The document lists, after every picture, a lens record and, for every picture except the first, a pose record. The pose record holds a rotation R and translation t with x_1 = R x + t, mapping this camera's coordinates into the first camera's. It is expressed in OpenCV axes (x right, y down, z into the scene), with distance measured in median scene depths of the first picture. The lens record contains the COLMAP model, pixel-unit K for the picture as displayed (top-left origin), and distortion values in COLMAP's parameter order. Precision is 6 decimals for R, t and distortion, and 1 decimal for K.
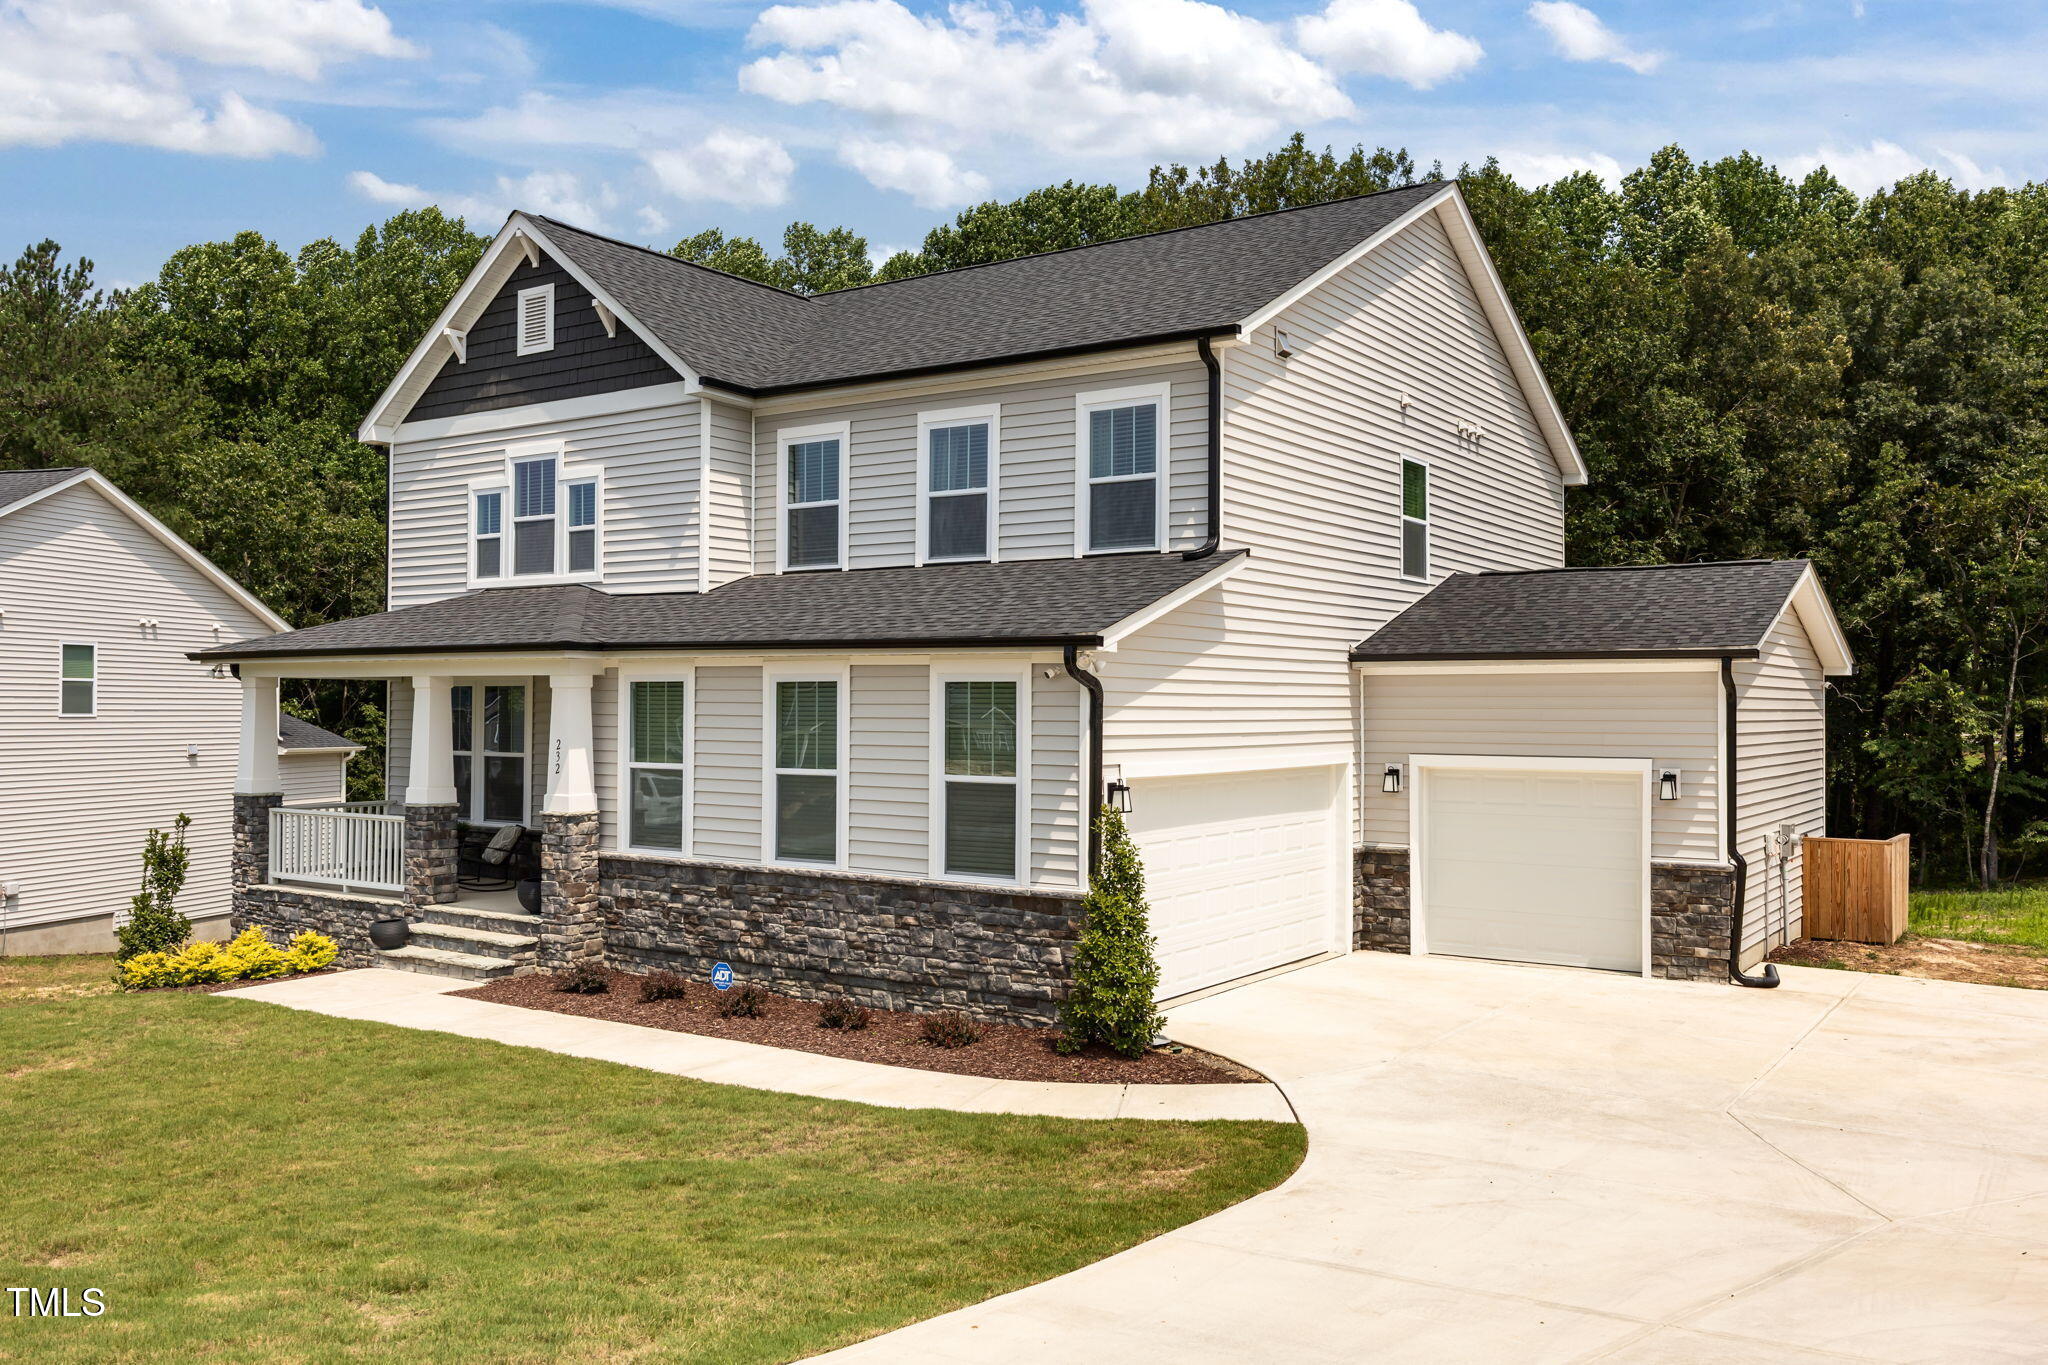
lens RADIAL K [[1645.1, 0, 1025.7], [0, 1645.1, 684.0], [0, 0, 1]] dist [-0.062033, -0.008245]
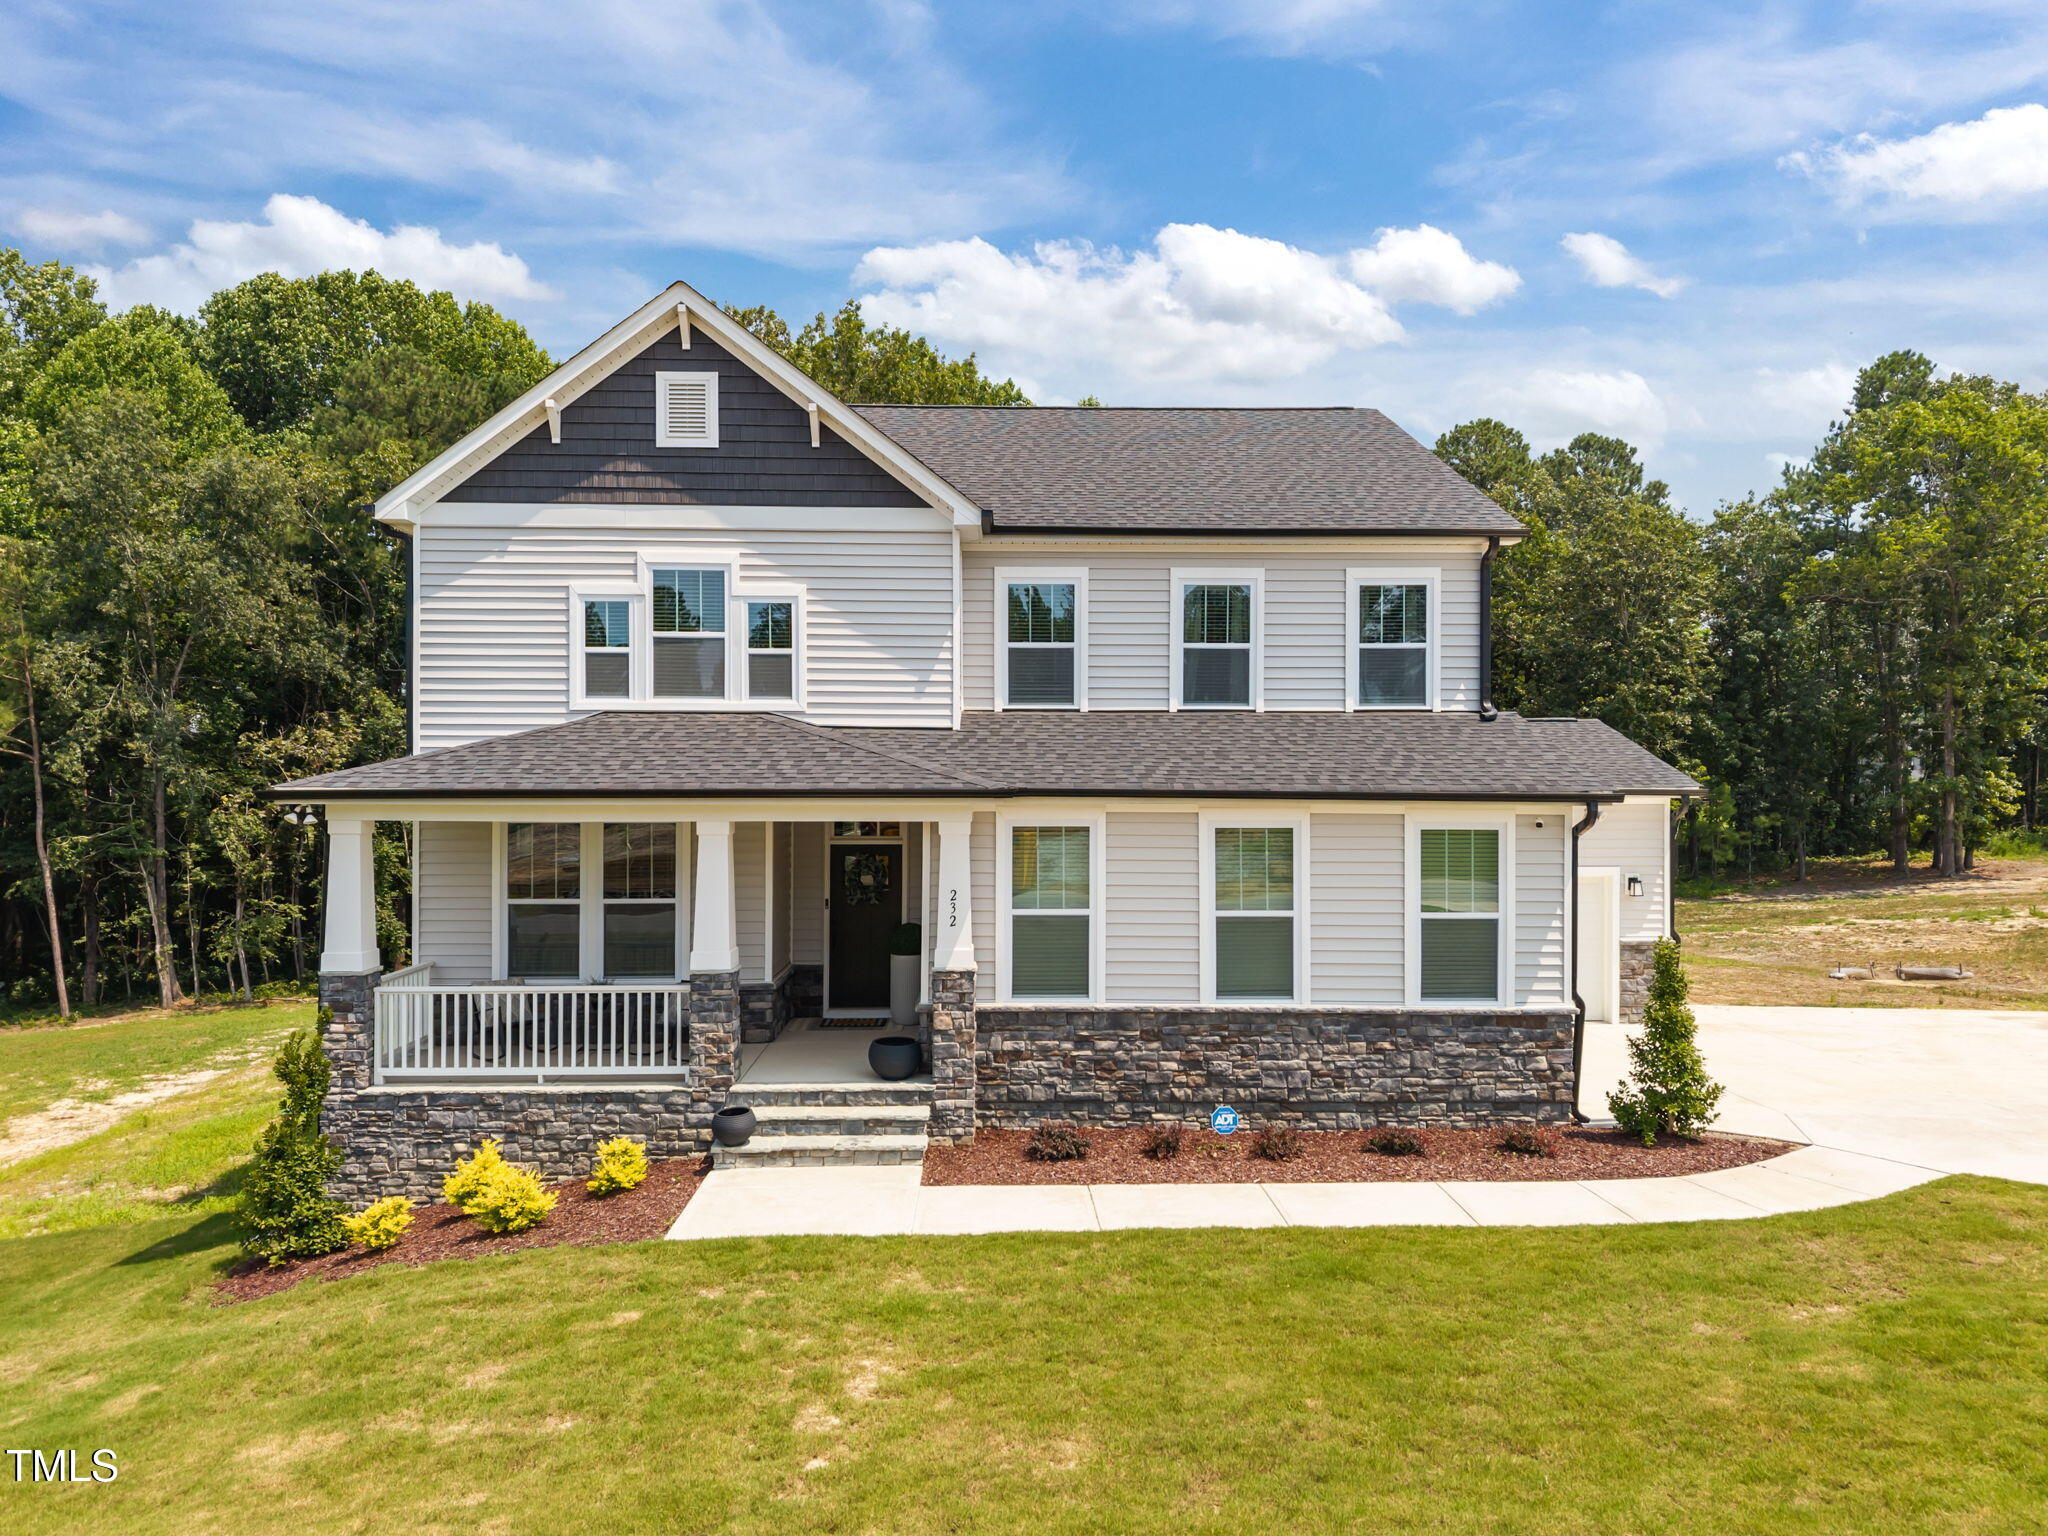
lens RADIAL K [[1381.9, 0, 1021.4], [0, 1381.9, 774.8], [0, 0, 1]] dist [0.024771, -0.019380]
pose [[0.818774, -0.000314, 0.574116, -0.729373], [-0.007051, 0.999919, 0.010603, -0.042054], [-0.574073, -0.012730, 0.818705, 0.342273]]
